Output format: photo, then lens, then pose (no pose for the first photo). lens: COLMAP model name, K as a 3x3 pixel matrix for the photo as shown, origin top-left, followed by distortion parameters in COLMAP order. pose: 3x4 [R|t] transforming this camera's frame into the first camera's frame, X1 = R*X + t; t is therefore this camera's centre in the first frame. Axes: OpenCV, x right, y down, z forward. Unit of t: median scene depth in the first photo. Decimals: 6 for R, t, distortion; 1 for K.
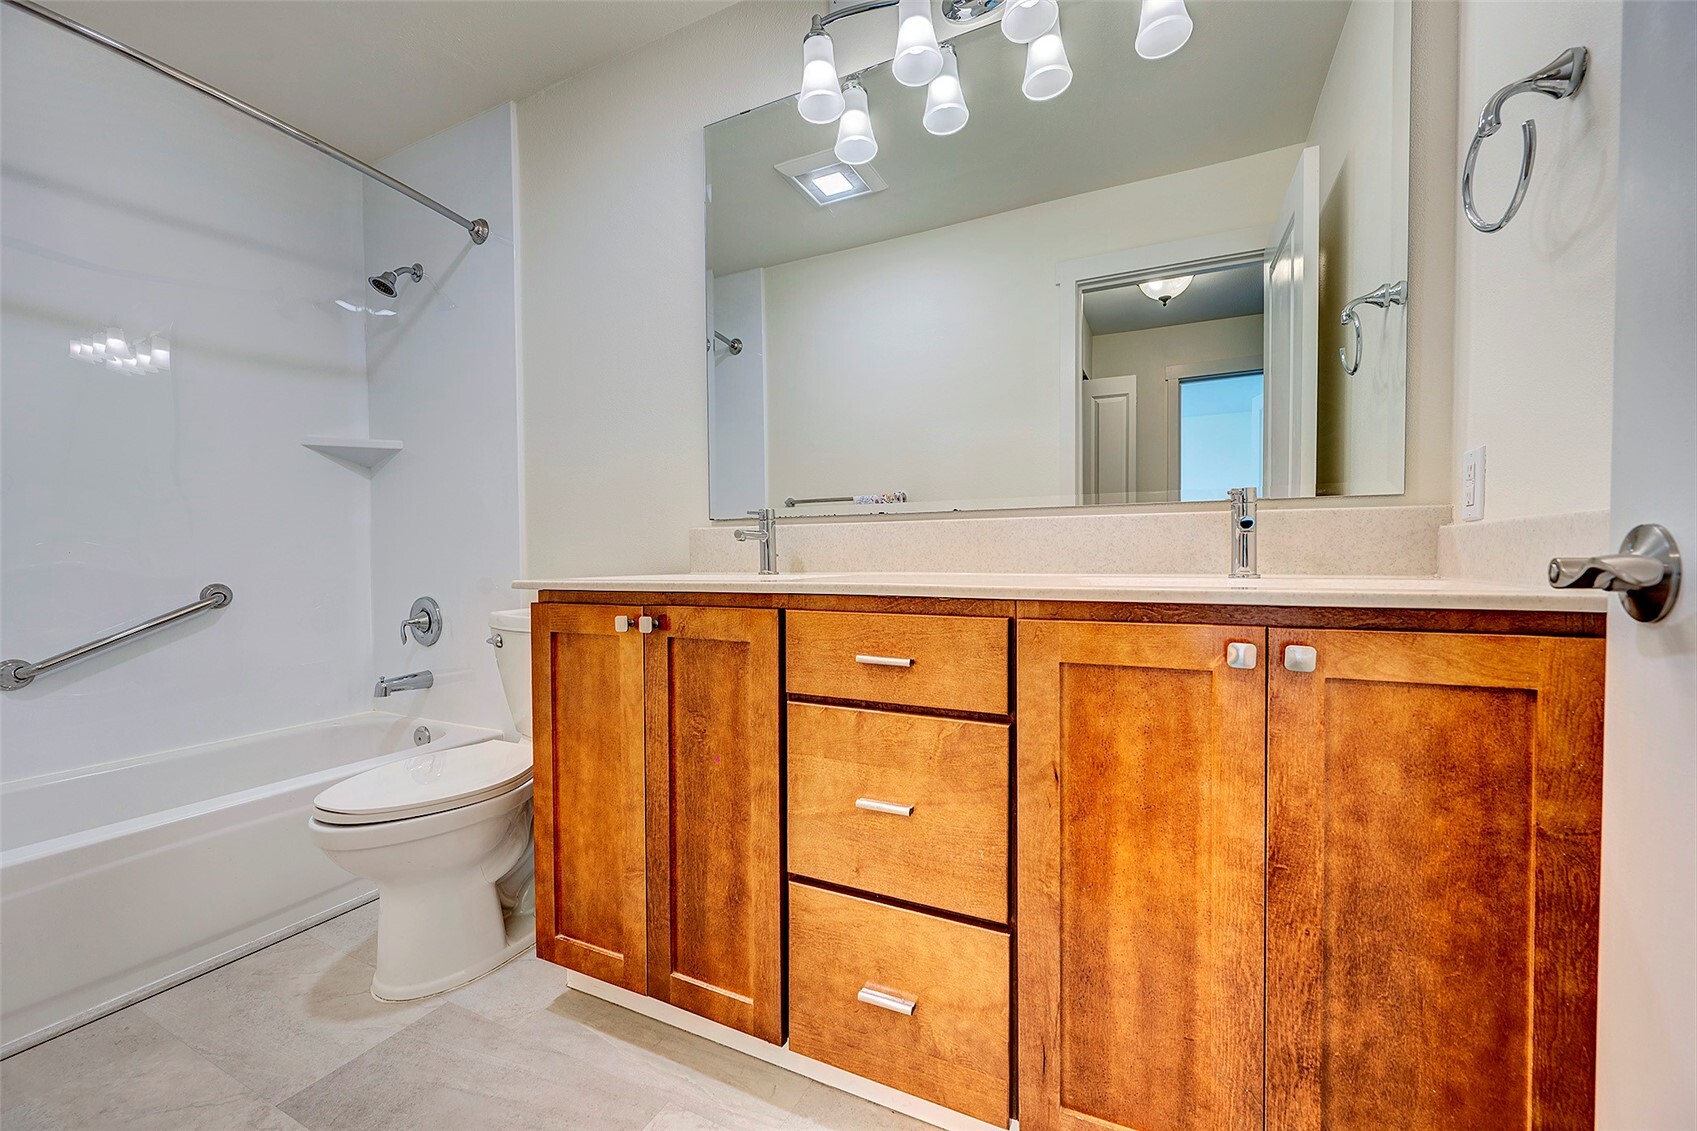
lens RADIAL K [[666.5, 0, 847.4], [0, 666.5, 565.7], [0, 0, 1]] dist [-0.000786, -0.000243]
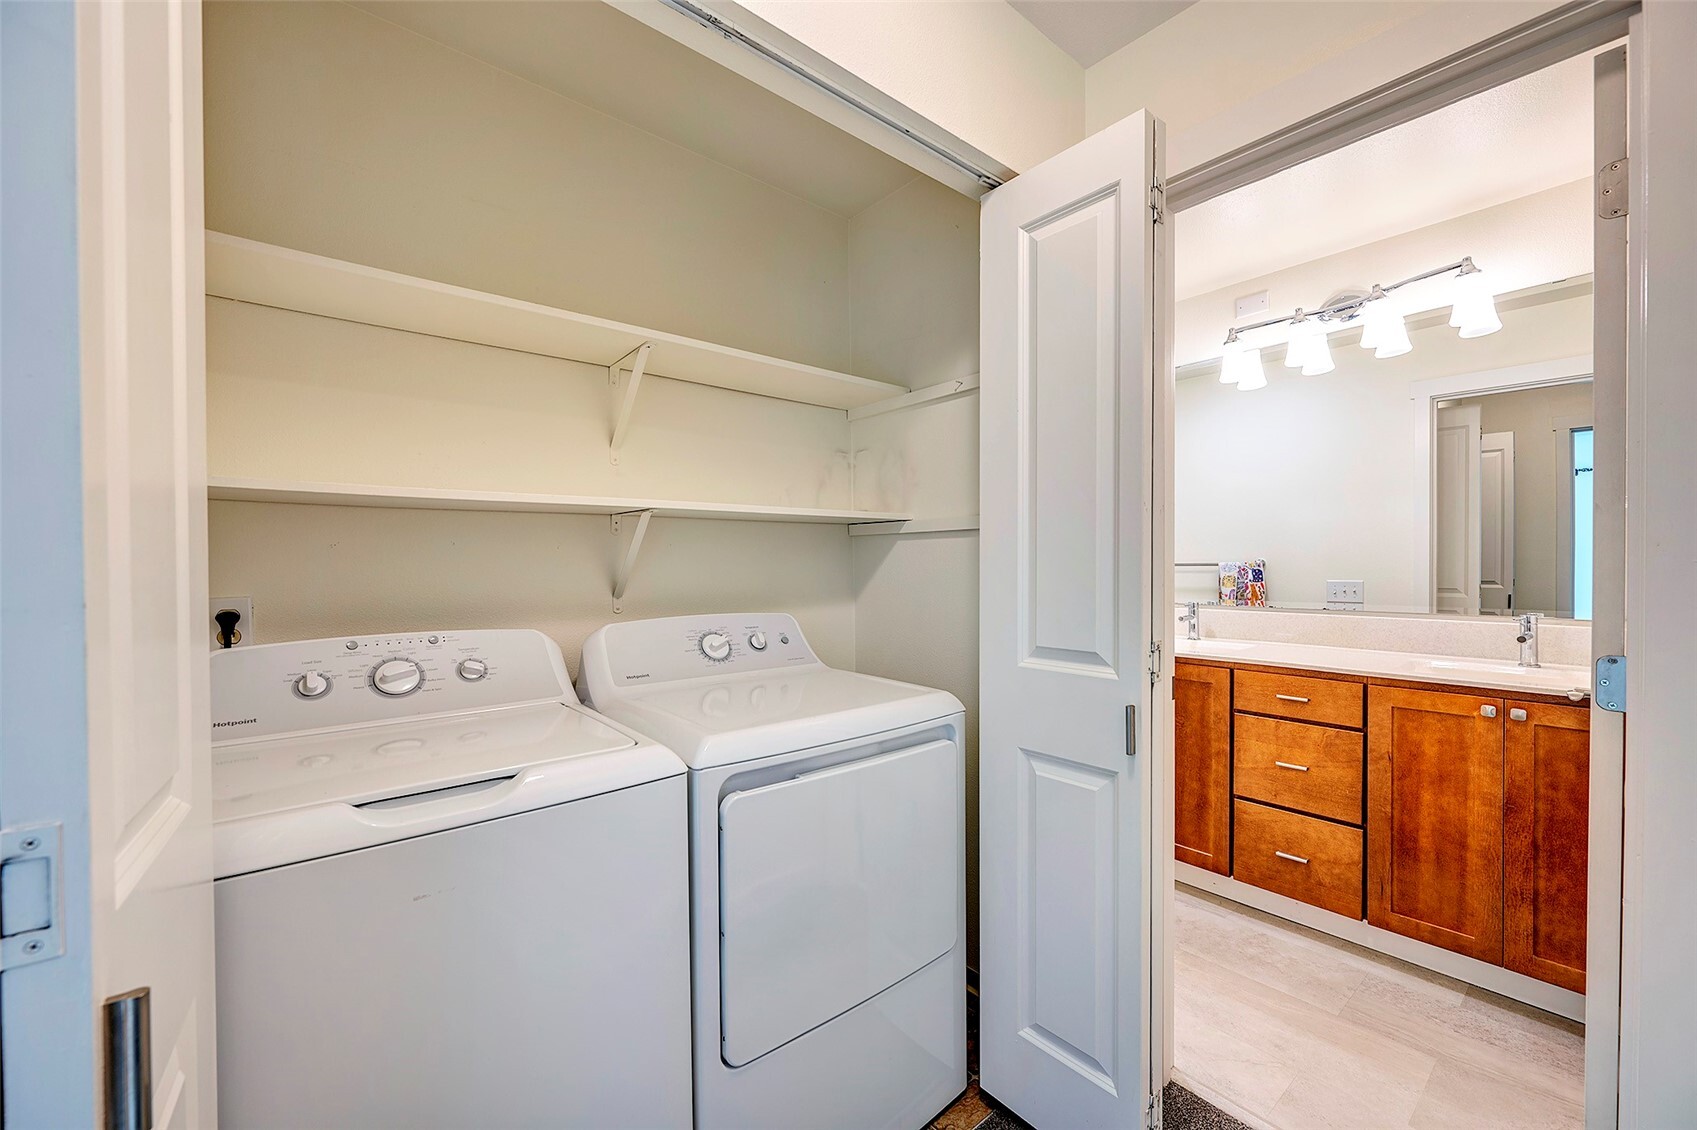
lens RADIAL K [[666.5, 0, 850.1], [0, 666.5, 570.4], [0, 0, 1]] dist [-0.000786, -0.000243]
pose [[0.914423, 0.005931, -0.404716, -0.419264], [-0.006153, 0.999981, 0.000755, -0.287677], [0.404713, 0.001800, 0.914442, -1.694213]]
